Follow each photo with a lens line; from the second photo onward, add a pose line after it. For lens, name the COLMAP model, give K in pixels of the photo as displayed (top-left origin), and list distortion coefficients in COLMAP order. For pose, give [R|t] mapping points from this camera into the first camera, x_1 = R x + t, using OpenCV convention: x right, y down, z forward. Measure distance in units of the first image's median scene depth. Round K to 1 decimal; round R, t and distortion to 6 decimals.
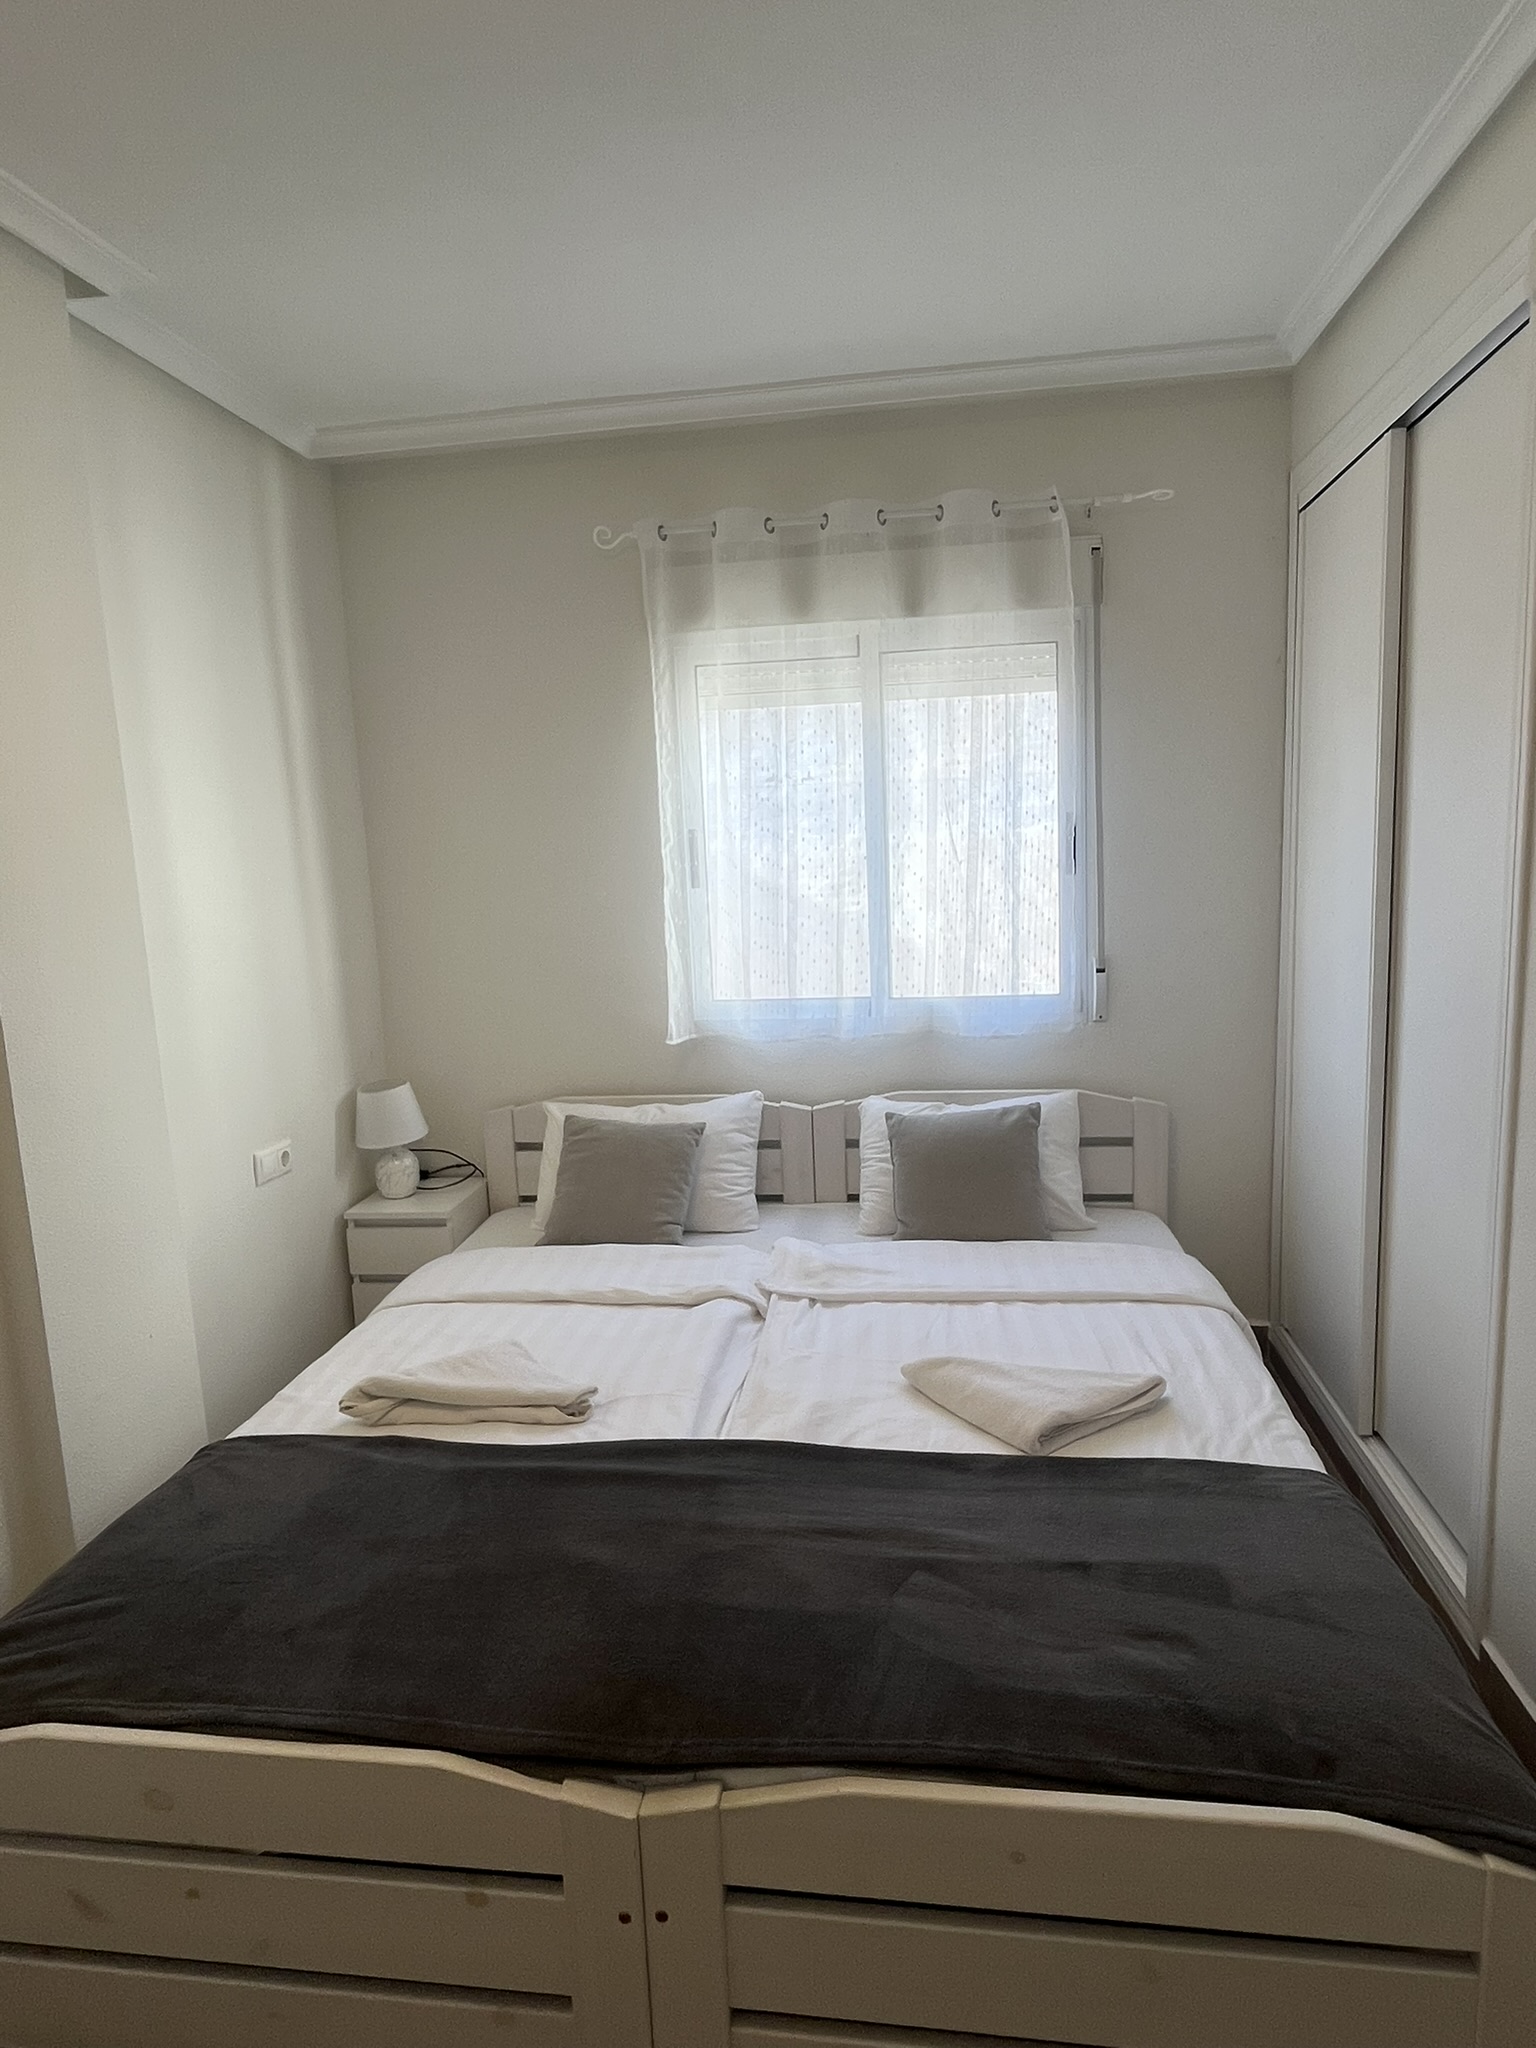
lens RADIAL K [[1140.4, 0, 773.5], [0, 1140.4, 1021.1], [0, 0, 1]] dist [-0.002325, -0.001326]
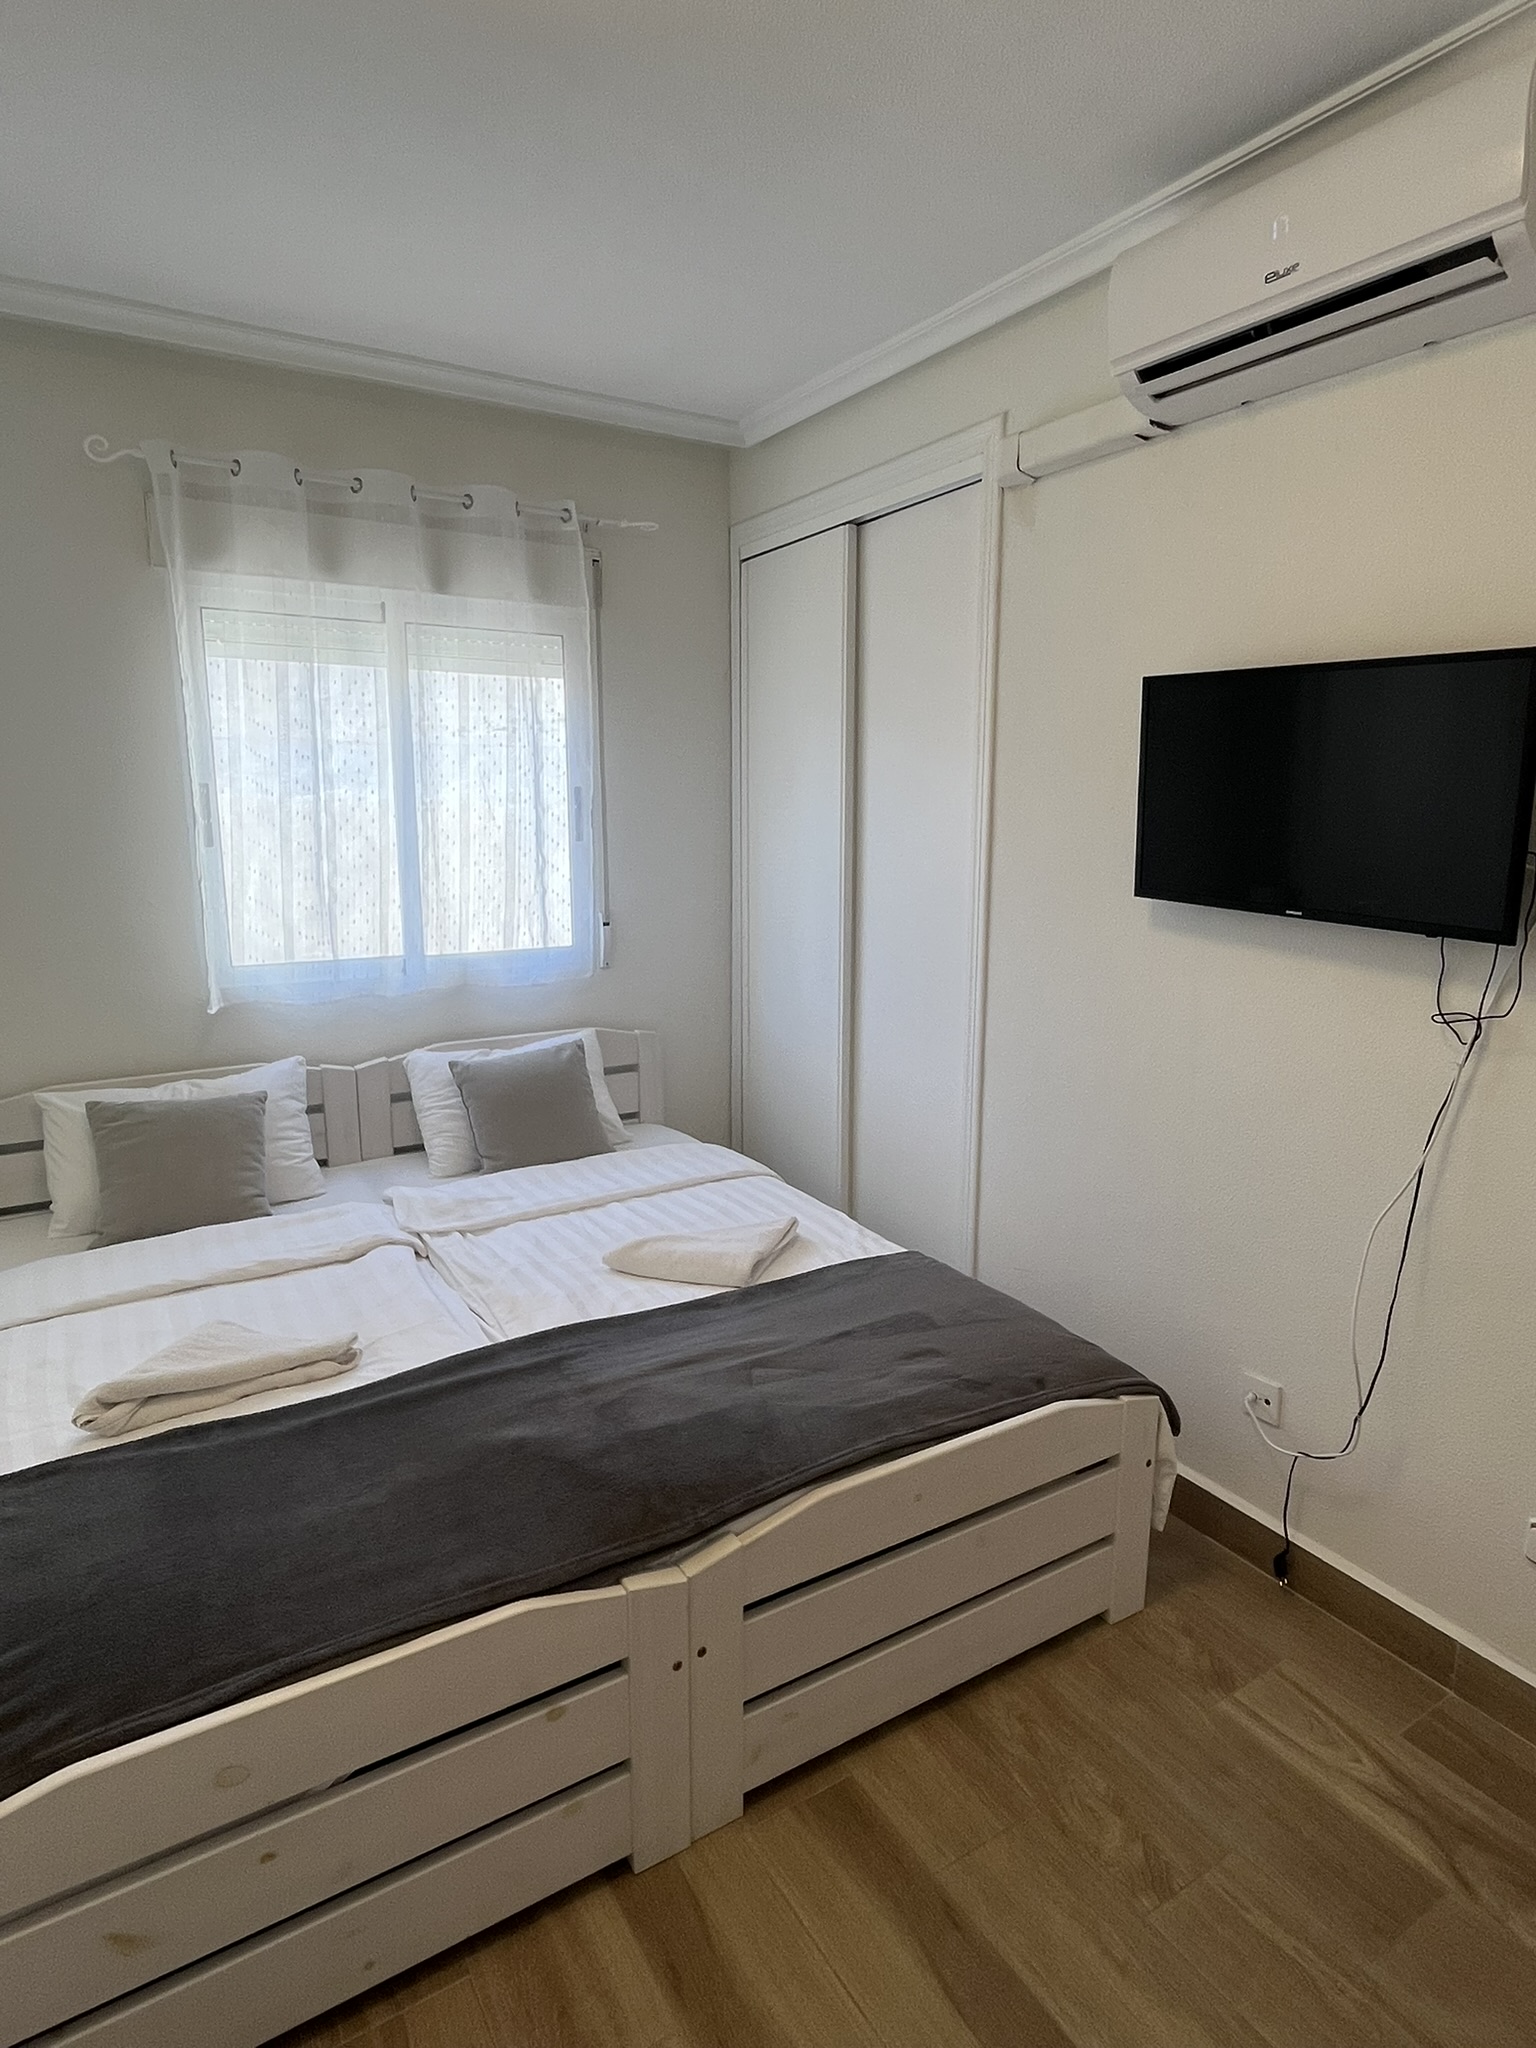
lens RADIAL K [[1140.4, 0, 773.3], [0, 1140.4, 1020.0], [0, 0, 1]] dist [-0.002325, -0.001326]
pose [[0.775988, -0.074676, 0.626311, -0.349840], [0.061900, 0.997190, 0.042204, 0.016357], [-0.627703, 0.006018, 0.778430, -0.018905]]
